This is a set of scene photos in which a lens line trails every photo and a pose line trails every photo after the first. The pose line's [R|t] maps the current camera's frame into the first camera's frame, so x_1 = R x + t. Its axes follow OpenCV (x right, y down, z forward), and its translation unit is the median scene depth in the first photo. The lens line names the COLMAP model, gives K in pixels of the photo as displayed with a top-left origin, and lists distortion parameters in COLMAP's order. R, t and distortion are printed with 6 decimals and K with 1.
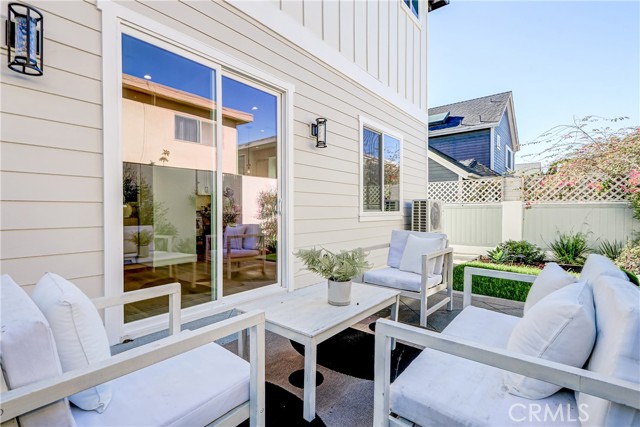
lens RADIAL K [[300.0, 0, 322.2], [0, 300.0, 211.3], [0, 0, 1]] dist [0.002502, 0.000379]
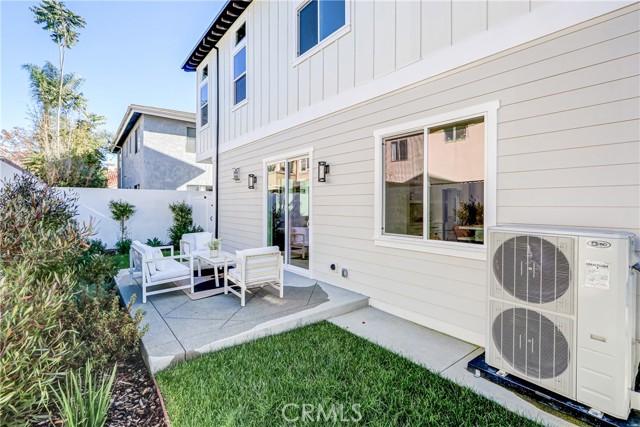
lens RADIAL K [[300.0, 0, 322.2], [0, 300.0, 211.3], [0, 0, 1]] dist [0.002502, 0.000379]
pose [[-0.226753, 0.016010, -0.973821, 0.615657], [-0.016652, 0.999655, 0.020312, -0.050437], [0.973810, 0.020822, -0.226409, 0.610341]]
